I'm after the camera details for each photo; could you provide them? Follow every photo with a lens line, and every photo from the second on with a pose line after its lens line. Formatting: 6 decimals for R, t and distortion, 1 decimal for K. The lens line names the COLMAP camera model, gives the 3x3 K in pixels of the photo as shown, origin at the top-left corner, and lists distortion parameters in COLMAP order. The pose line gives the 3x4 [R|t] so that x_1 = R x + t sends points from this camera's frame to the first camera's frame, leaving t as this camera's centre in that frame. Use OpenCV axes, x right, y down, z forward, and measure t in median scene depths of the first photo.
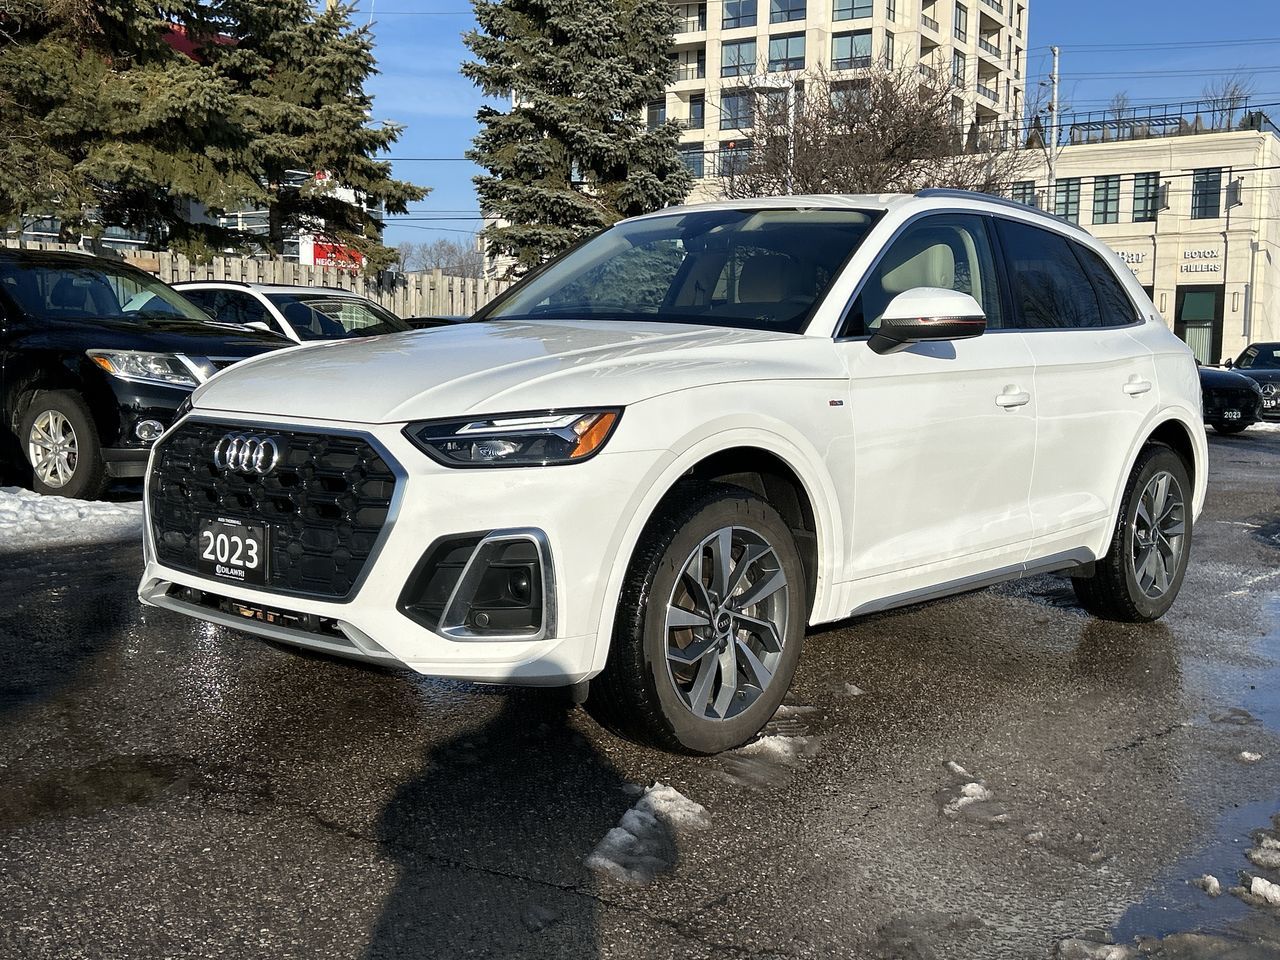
lens RADIAL K [[1440.7, 0, 632.6], [0, 1440.7, 489.8], [0, 0, 1]] dist [0.046978, 0.000000]
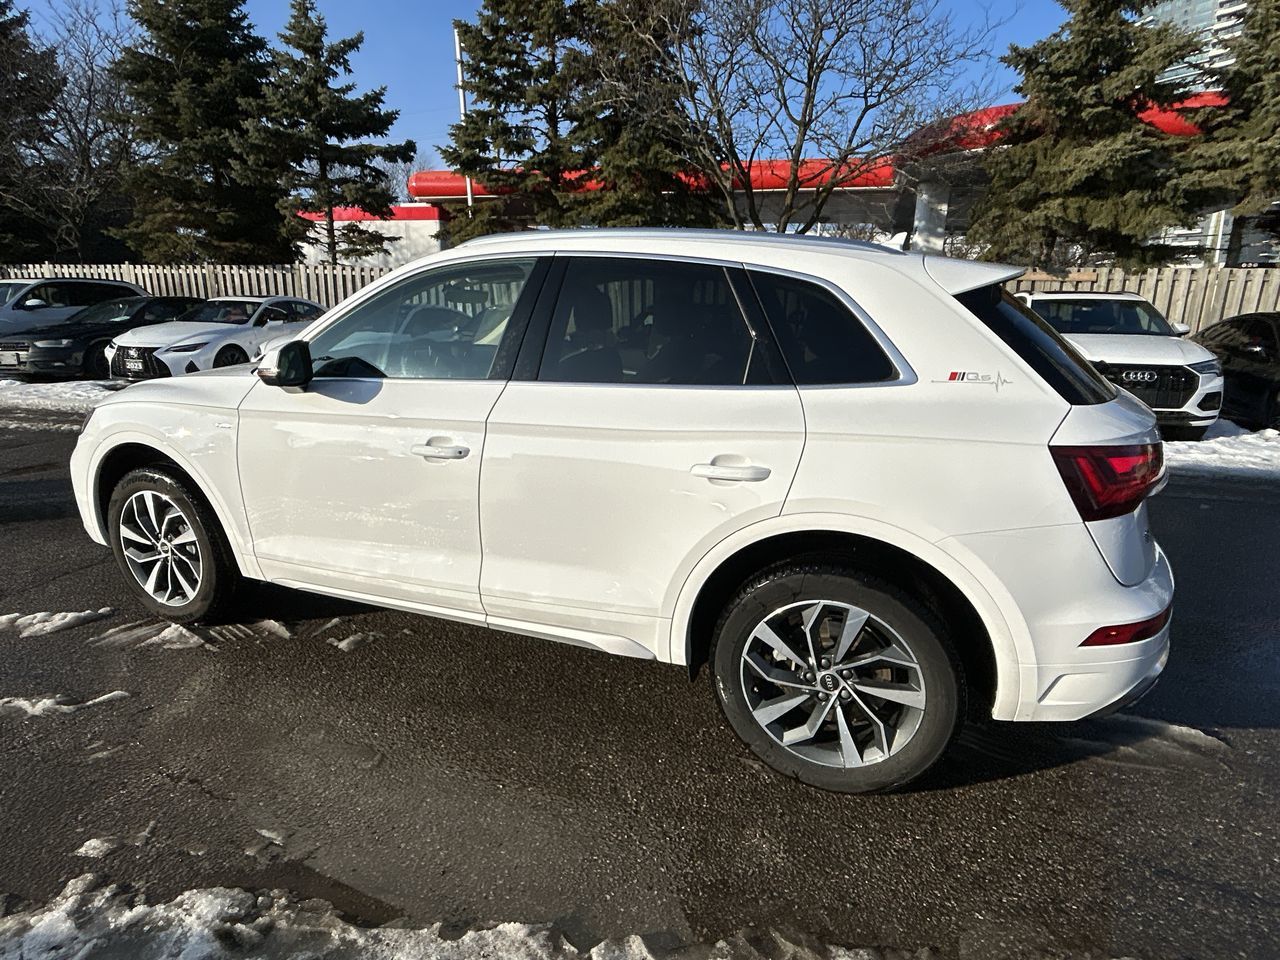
lens RADIAL K [[717.1, 0, 642.8], [0, 717.1, 473.3], [0, 0, 1]] dist [-0.011117, 0.009170]
pose [[0.342314, 0.209712, -0.915883, 0.244835], [-0.097996, 0.977426, 0.187177, -0.049034], [0.934461, 0.025680, 0.355138, 0.305719]]
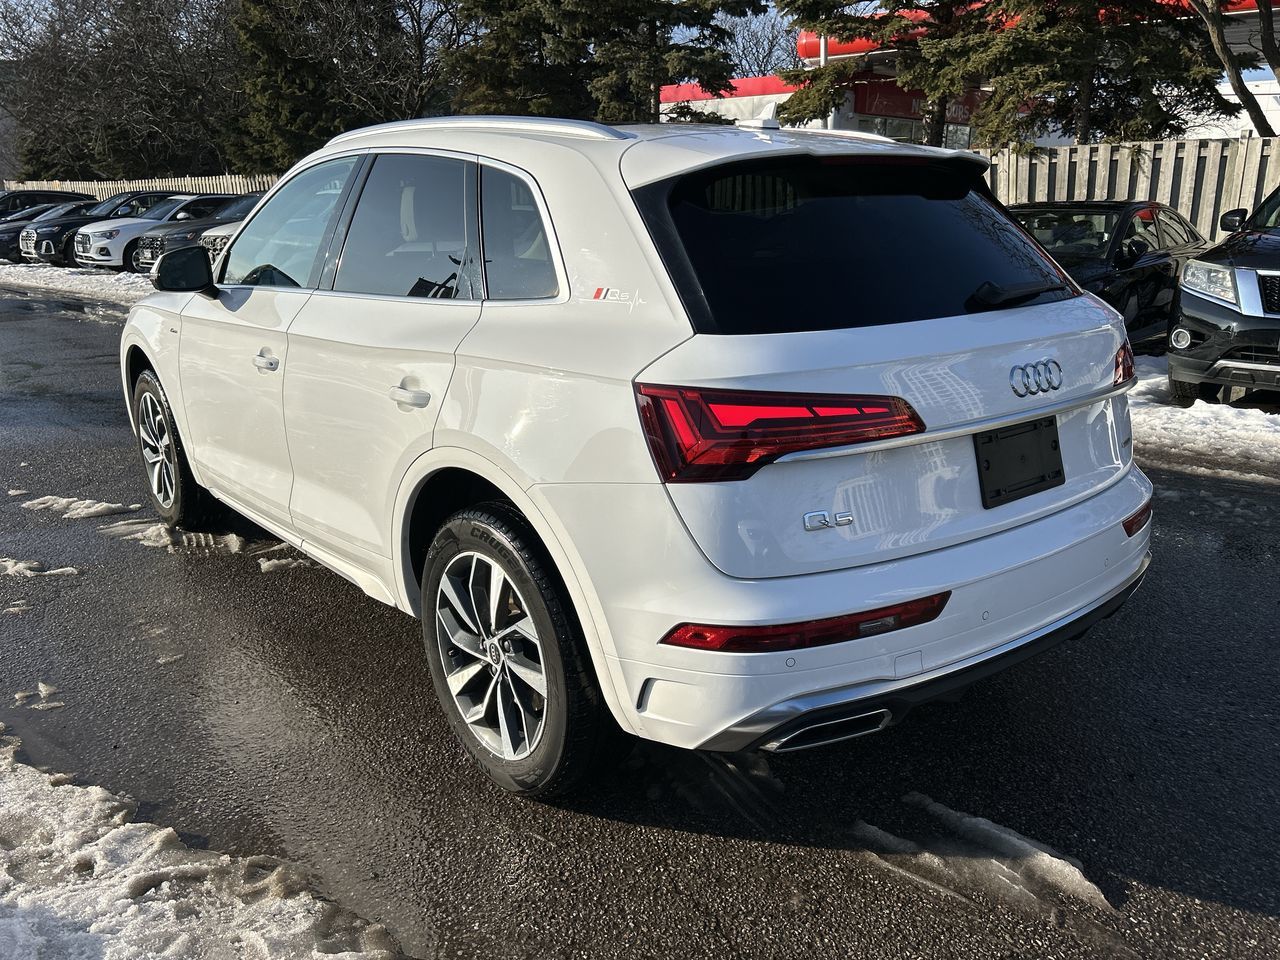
lens RADIAL K [[1041.7, 0, 640.9], [0, 1041.7, 484.3], [0, 0, 1]] dist [0.055505, -0.048710]
pose [[-0.156214, 0.243138, -0.957330, 0.292370], [-0.094505, 0.961103, 0.259518, -0.060607], [0.983192, 0.131013, -0.127160, 0.430628]]
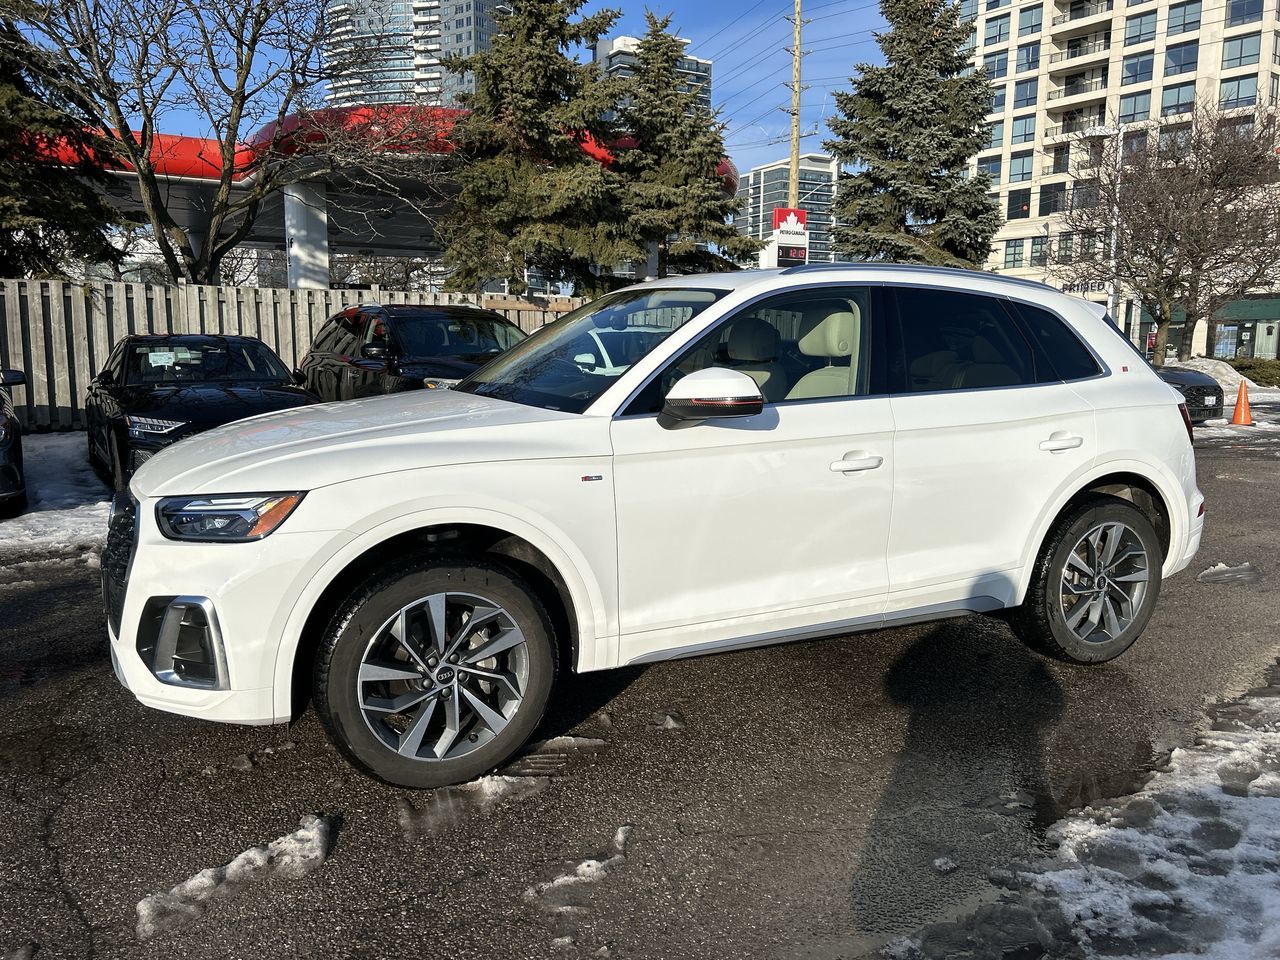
lens RADIAL K [[1010.1, 0, 639.5], [0, 1010.1, 482.5], [0, 0, 1]] dist [0.055937, -0.062158]
pose [[0.927053, 0.038148, -0.372985, 0.125381], [-0.023504, 0.998767, 0.043732, -0.024680], [0.374194, -0.031775, 0.926806, 0.080303]]
